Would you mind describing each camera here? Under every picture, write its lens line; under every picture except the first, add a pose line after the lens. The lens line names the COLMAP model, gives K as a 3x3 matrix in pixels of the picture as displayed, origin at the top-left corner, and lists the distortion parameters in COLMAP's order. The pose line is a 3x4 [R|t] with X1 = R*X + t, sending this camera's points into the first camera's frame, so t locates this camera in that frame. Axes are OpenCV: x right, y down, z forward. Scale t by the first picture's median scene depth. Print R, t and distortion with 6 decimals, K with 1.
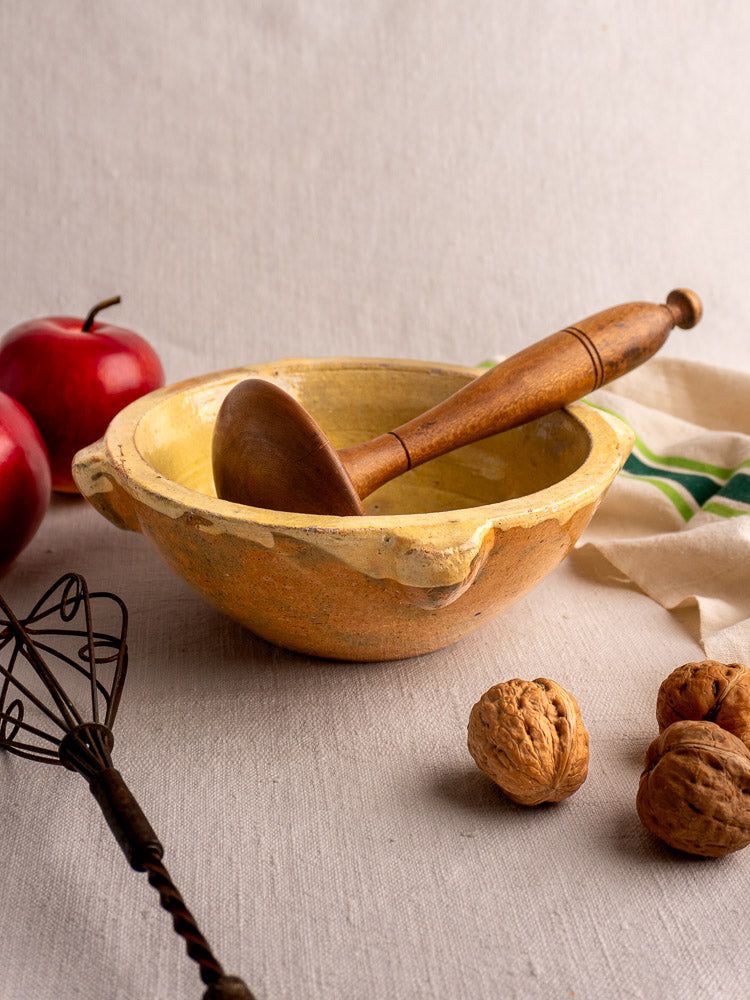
lens RADIAL K [[1334.2, 0, 375.0], [0, 1334.2, 500.0], [0, 0, 1]] dist [-0.006994, 0.023769]
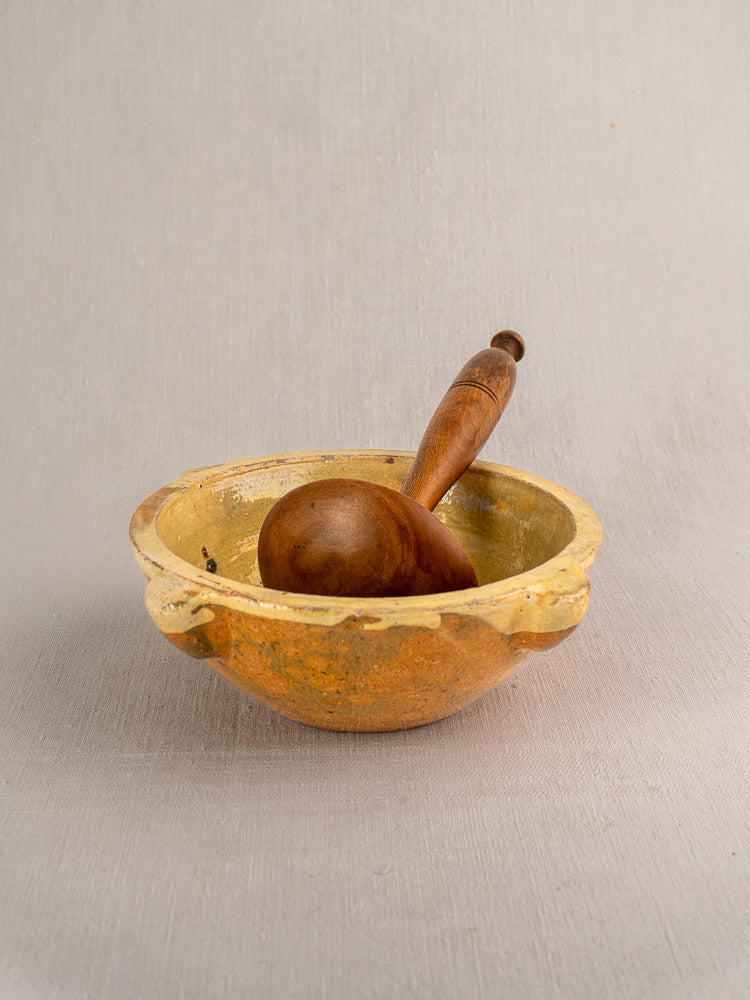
lens RADIAL K [[1409.4, 0, 375.0], [0, 1409.4, 500.0], [0, 0, 1]] dist [0.022824, -0.112467]
pose [[0.997978, 0.016725, -0.061327, 0.064026], [-0.020076, 0.998314, -0.054454, 0.000359], [0.060313, 0.055575, 0.996631, -0.099782]]
